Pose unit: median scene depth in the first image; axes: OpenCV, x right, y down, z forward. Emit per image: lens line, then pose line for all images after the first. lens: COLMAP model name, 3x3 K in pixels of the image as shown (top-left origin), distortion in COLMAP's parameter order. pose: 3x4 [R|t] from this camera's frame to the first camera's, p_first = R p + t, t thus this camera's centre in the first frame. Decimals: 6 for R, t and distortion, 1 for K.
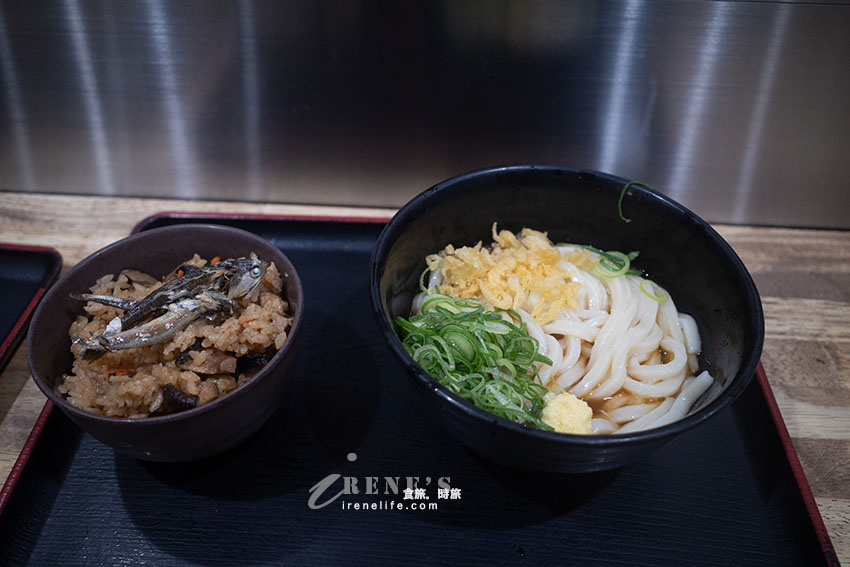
lens RADIAL K [[666.1, 0, 427.9], [0, 666.1, 290.5], [0, 0, 1]] dist [-0.049189, 0.025729]
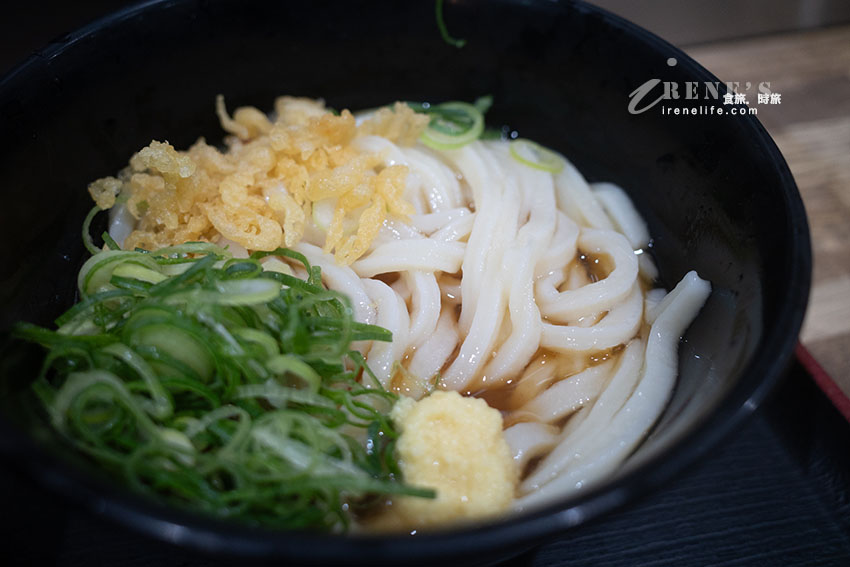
lens RADIAL K [[666.1, 0, 426.4], [0, 666.1, 287.5], [0, 0, 1]] dist [-0.049189, 0.025729]
pose [[0.935423, -0.242939, 0.256837, 0.095628], [0.230377, 0.969938, 0.078397, 0.044477], [-0.268162, -0.014165, 0.963270, 0.528042]]
